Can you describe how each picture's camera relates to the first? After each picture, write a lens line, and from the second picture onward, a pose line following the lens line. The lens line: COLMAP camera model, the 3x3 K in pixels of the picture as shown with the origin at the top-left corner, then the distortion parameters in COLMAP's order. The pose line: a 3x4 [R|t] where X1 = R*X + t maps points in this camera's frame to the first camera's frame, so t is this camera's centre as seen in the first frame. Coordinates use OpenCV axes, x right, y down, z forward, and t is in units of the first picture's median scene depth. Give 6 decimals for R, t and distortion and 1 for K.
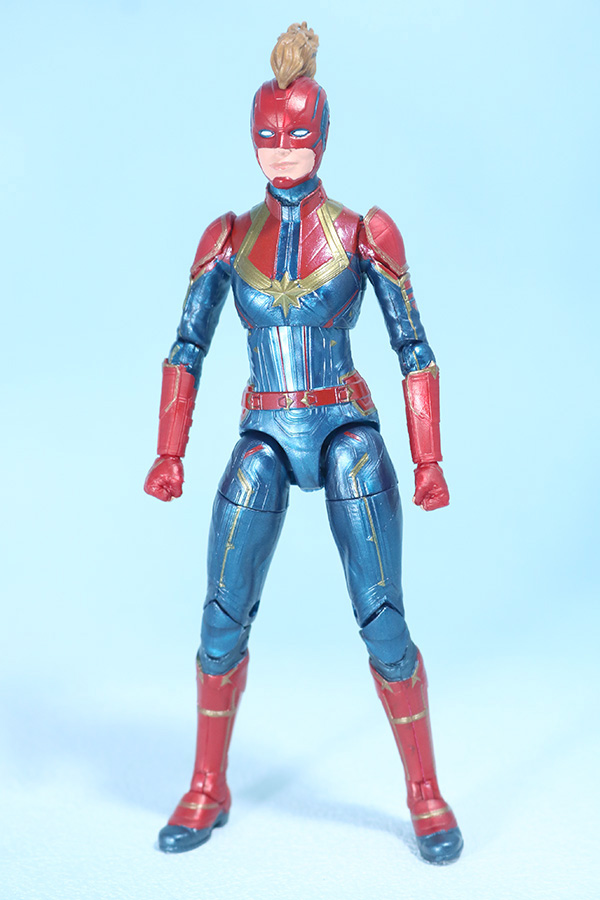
lens RADIAL K [[2210.4, 0, 300.0], [0, 2210.4, 450.0], [0, 0, 1]] dist [-0.074903, -0.253011]
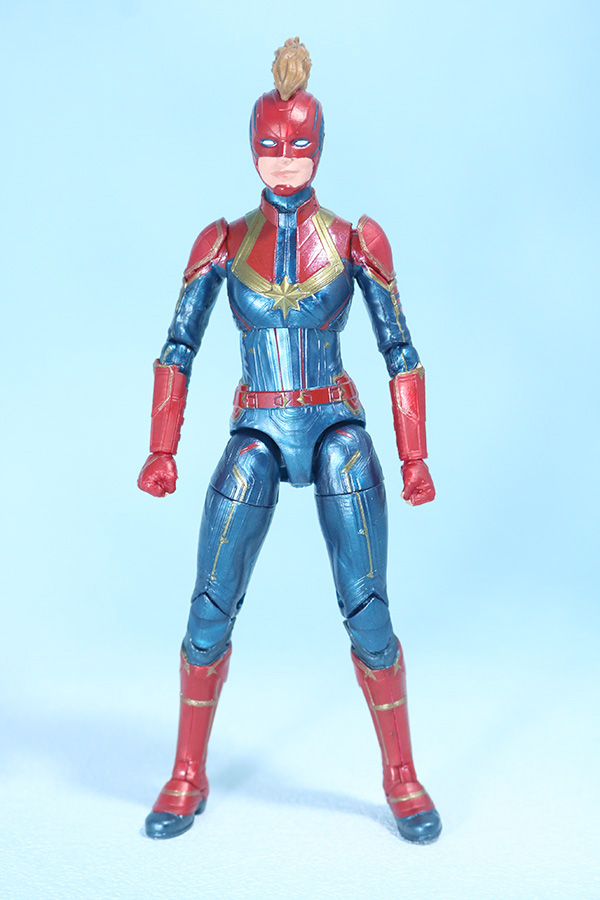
lens RADIAL K [[2210.4, 0, 300.0], [0, 2210.4, 450.0], [0, 0, 1]] dist [-0.074903, -0.253011]
pose [[0.991894, 0.002637, 0.127041, -0.127699], [-0.001348, 0.999947, -0.010238, 0.011825], [-0.127062, 0.009983, 0.991845, -0.032946]]
